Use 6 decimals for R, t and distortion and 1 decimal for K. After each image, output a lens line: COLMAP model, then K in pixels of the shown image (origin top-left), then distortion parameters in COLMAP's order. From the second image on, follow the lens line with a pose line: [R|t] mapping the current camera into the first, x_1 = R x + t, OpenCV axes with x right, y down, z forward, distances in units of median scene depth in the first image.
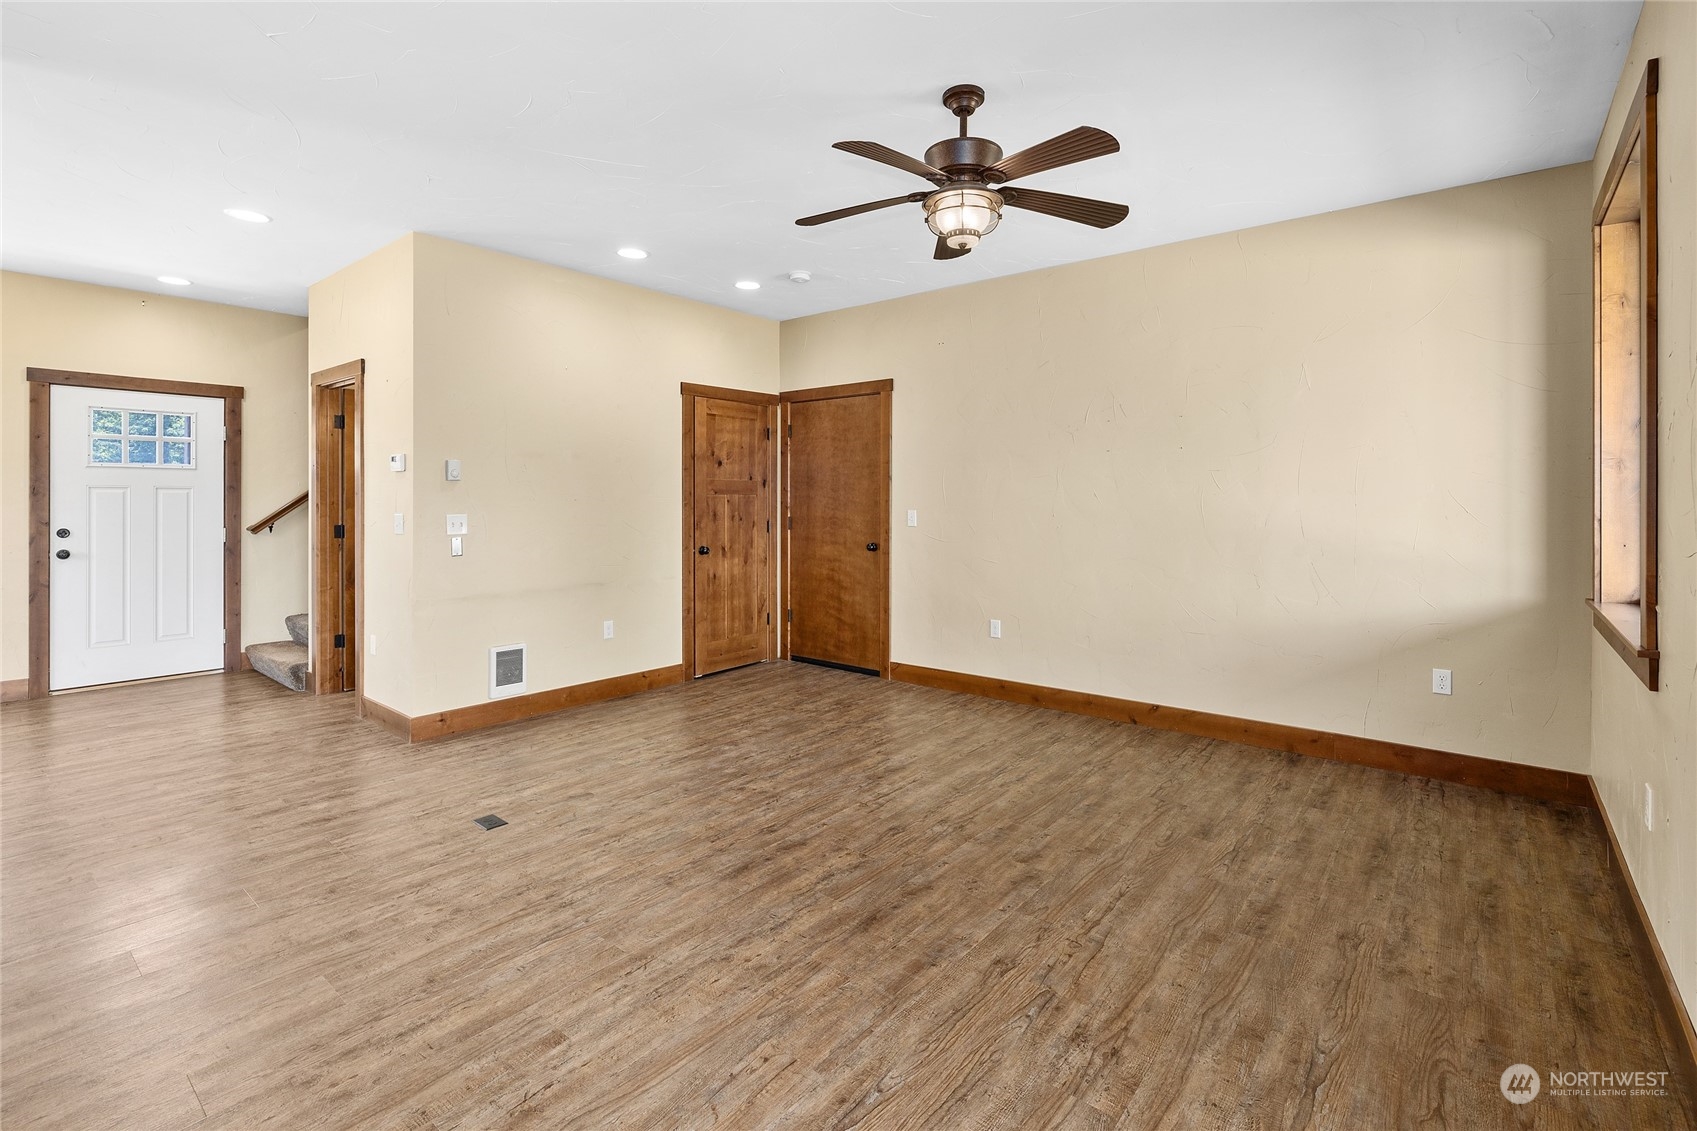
lens RADIAL K [[780.0, 0, 855.0], [0, 780.0, 503.2], [0, 0, 1]] dist [-0.002674, -0.000235]
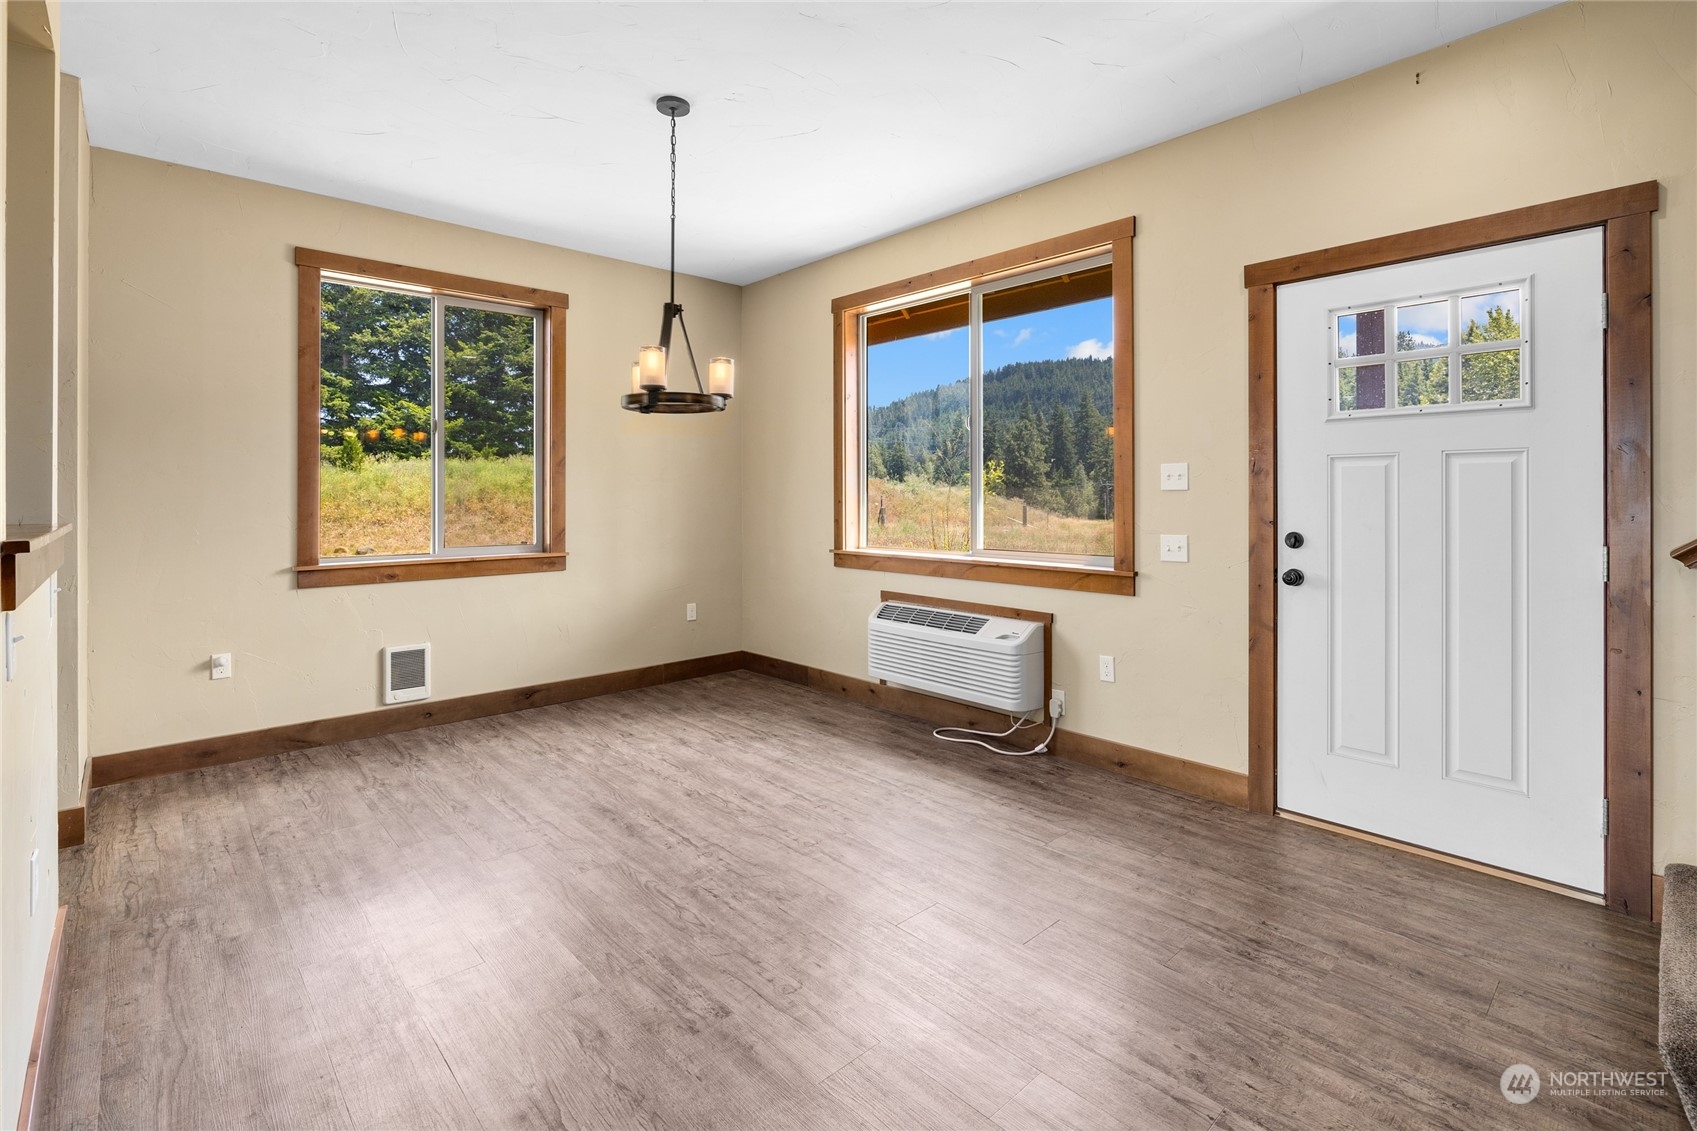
lens RADIAL K [[780.0, 0, 852.2], [0, 780.0, 494.1], [0, 0, 1]] dist [-0.002674, -0.000235]
pose [[-0.138655, -0.005110, -0.990328, -0.405271], [0.000888, 0.999986, -0.005284, 0.007415], [0.990340, -0.001613, -0.138649, 0.757990]]
